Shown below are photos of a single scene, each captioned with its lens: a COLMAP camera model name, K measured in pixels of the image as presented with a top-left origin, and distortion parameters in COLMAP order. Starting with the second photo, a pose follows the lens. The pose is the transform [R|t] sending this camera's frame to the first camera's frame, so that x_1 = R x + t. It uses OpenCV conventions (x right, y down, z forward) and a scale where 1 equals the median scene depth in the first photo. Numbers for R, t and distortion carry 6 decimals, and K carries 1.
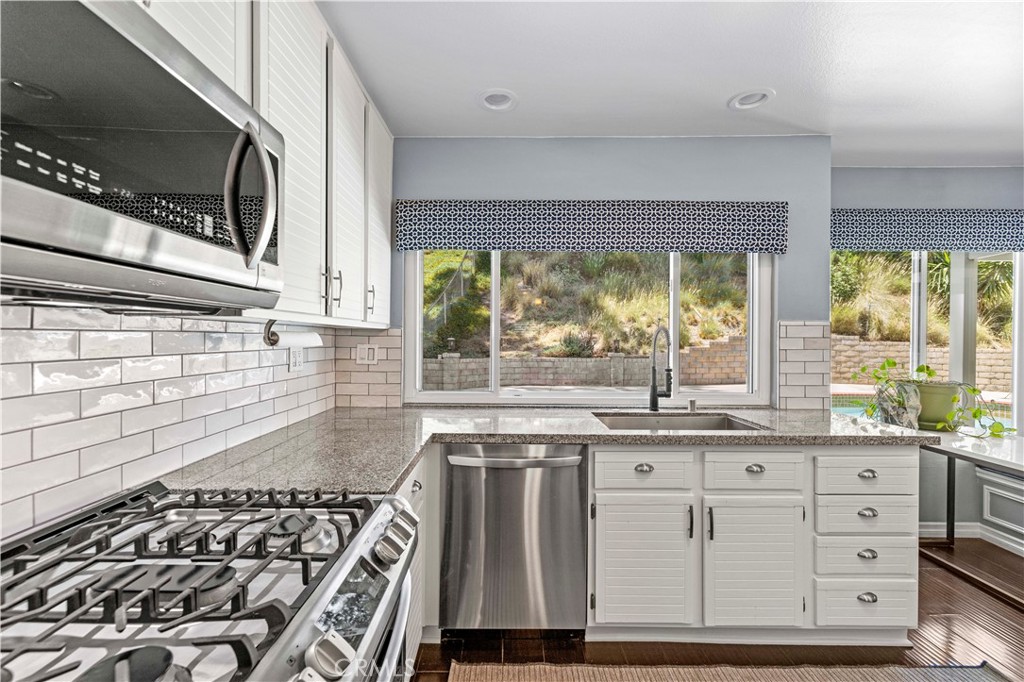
lens RADIAL K [[436.2, 0, 503.3], [0, 436.2, 341.7], [0, 0, 1]] dist [0.007109, -0.000271]
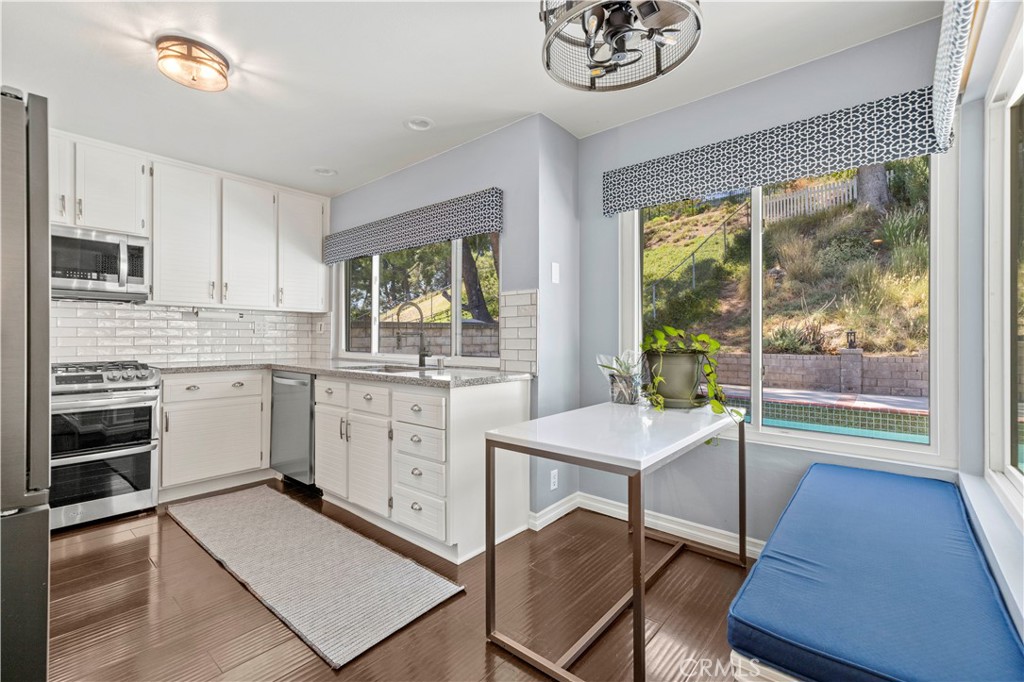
lens RADIAL K [[436.2, 0, 504.8], [0, 436.2, 332.7], [0, 0, 1]] dist [0.007109, -0.000271]
pose [[0.767555, -0.008862, -0.640922, 0.286543], [-0.006113, 0.999758, -0.021144, 0.017069], [0.640954, 0.020147, 0.767315, 0.030809]]
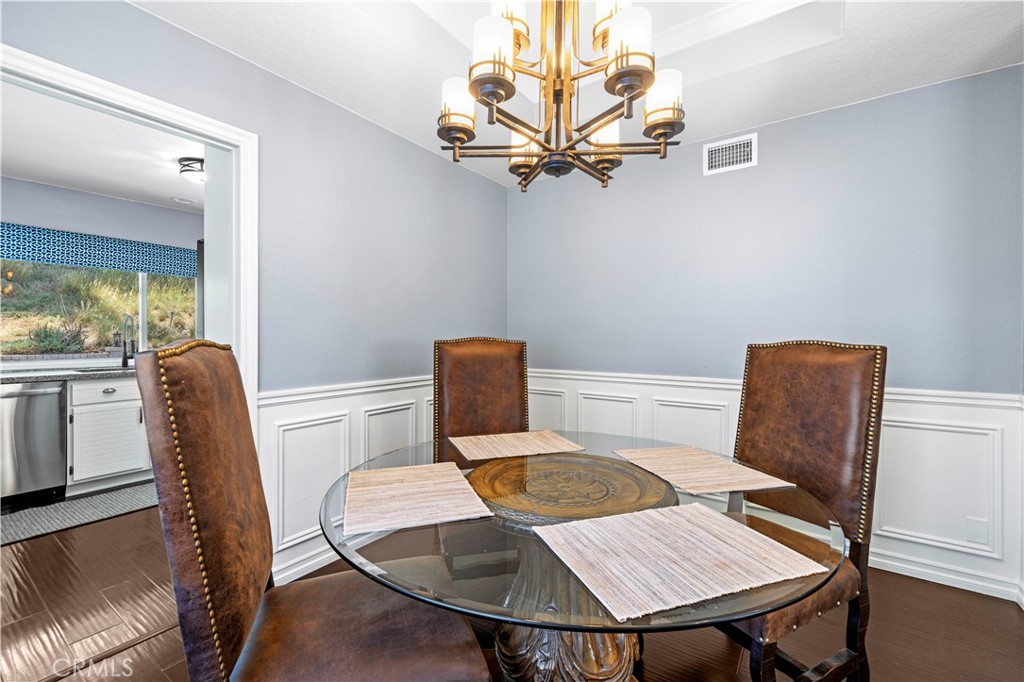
lens RADIAL K [[436.2, 0, 512.8], [0, 436.2, 337.3], [0, 0, 1]] dist [0.007109, -0.000271]
pose [[0.565066, -0.008197, 0.825005, -0.040153], [0.011965, 0.999927, 0.001740, 0.012226], [-0.824959, 0.008888, 0.565123, -0.239344]]
